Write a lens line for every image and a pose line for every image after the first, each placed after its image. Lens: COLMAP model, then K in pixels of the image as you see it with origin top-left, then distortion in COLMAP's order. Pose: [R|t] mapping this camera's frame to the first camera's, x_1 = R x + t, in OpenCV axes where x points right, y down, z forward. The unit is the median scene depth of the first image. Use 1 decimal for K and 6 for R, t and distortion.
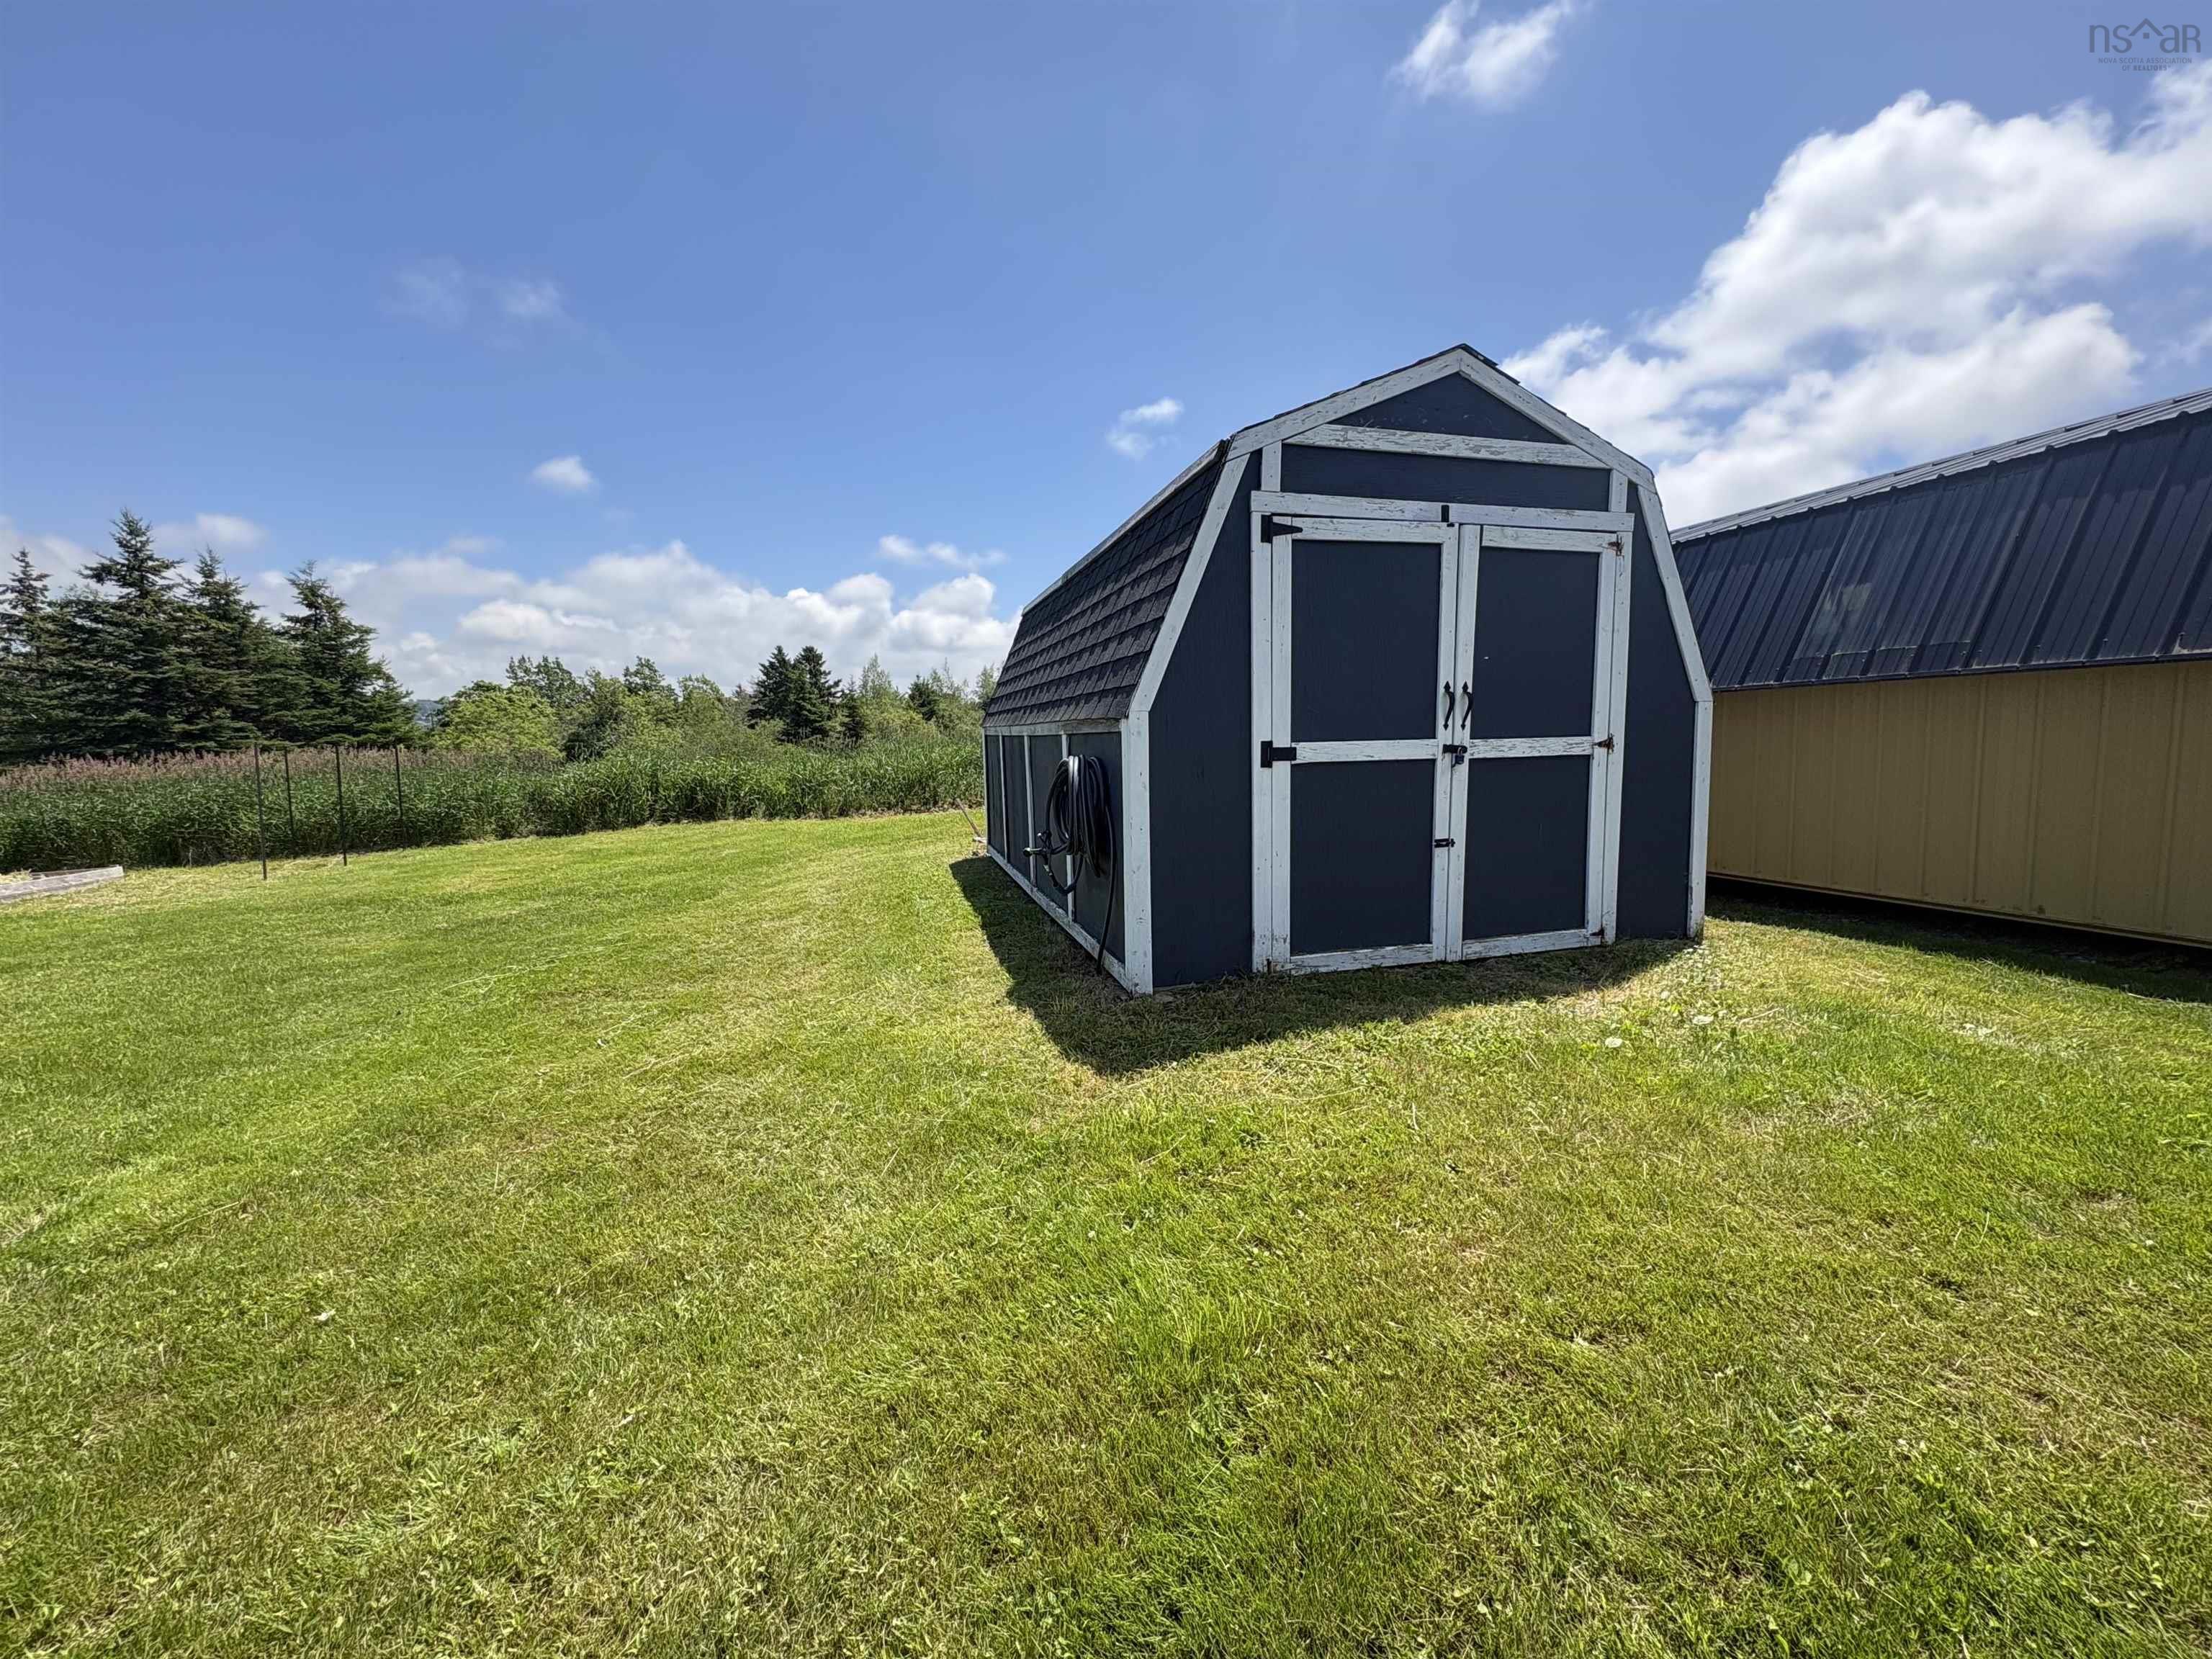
lens RADIAL K [[887.0, 0, 1106.0], [0, 887.0, 829.5], [0, 0, 1]] dist [0.002251, 0.000282]
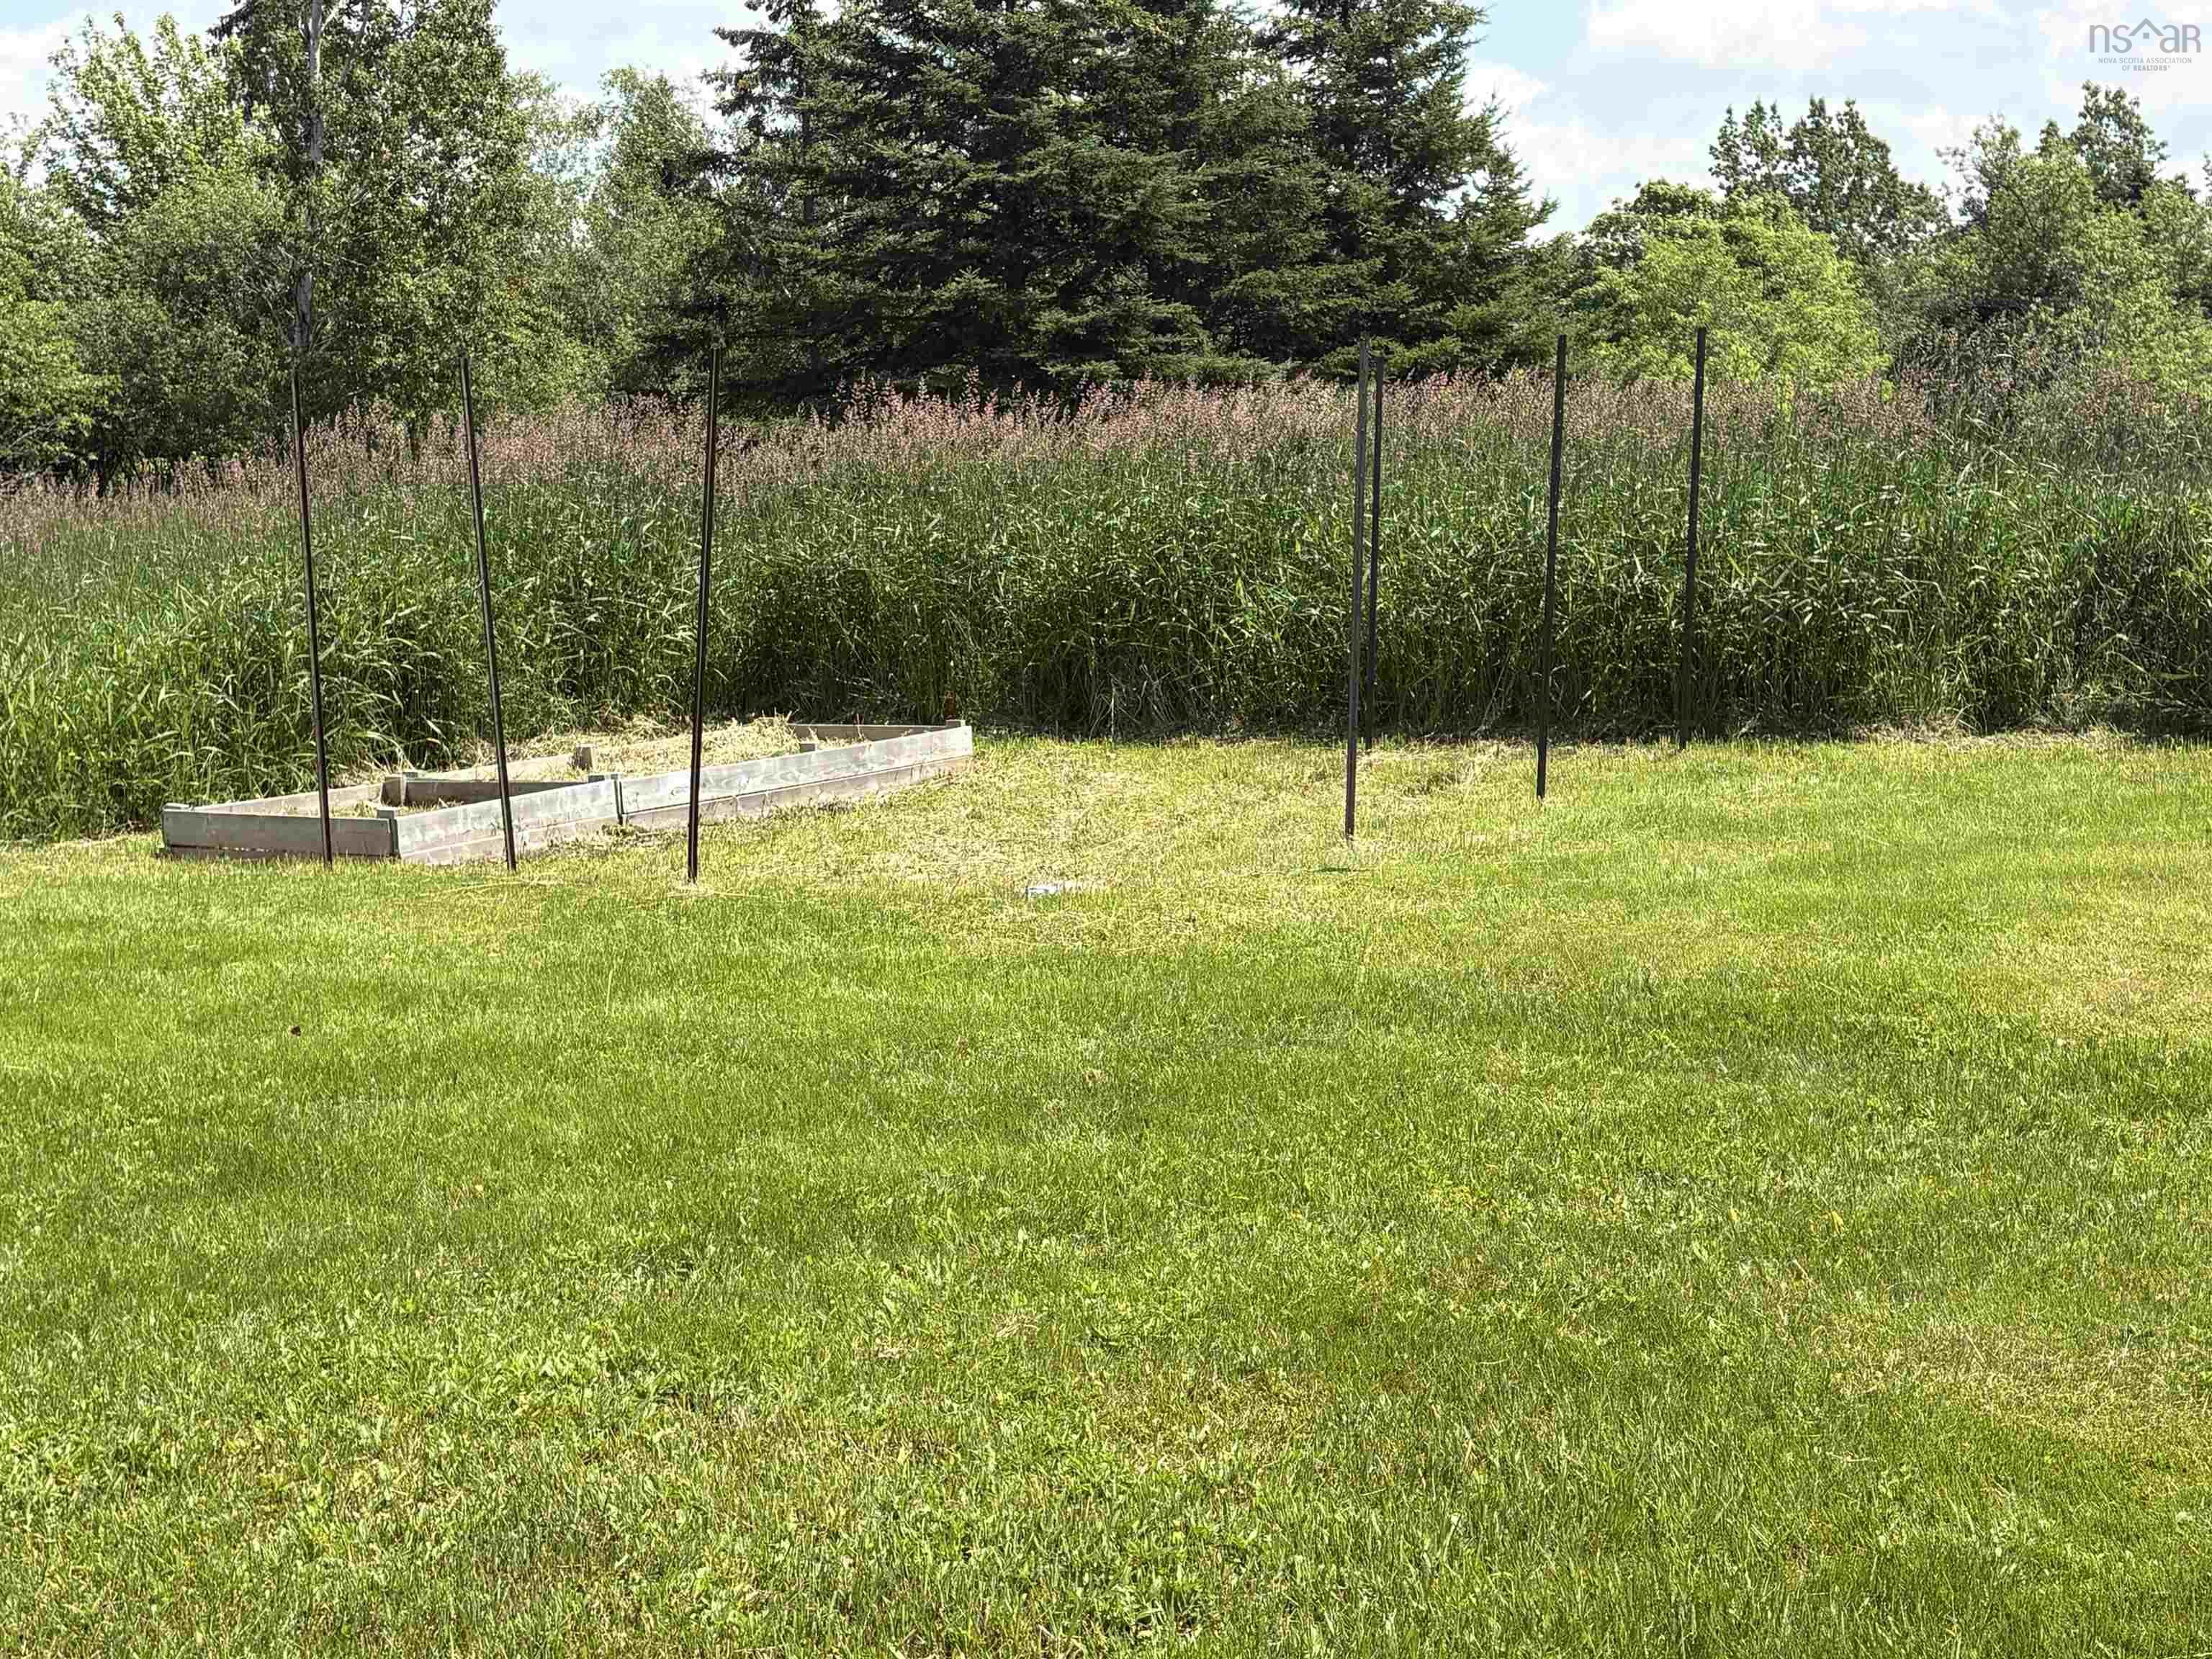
lens RADIAL K [[3046.7, 0, 1106.0], [0, 3046.7, 829.5], [0, 0, 1]] dist [0.195568, -0.611250]
pose [[0.721704, 0.108364, -0.683667, -0.142038], [-0.076527, 0.994106, 0.076785, -0.005242], [0.687959, -0.003097, 0.725743, 0.103933]]
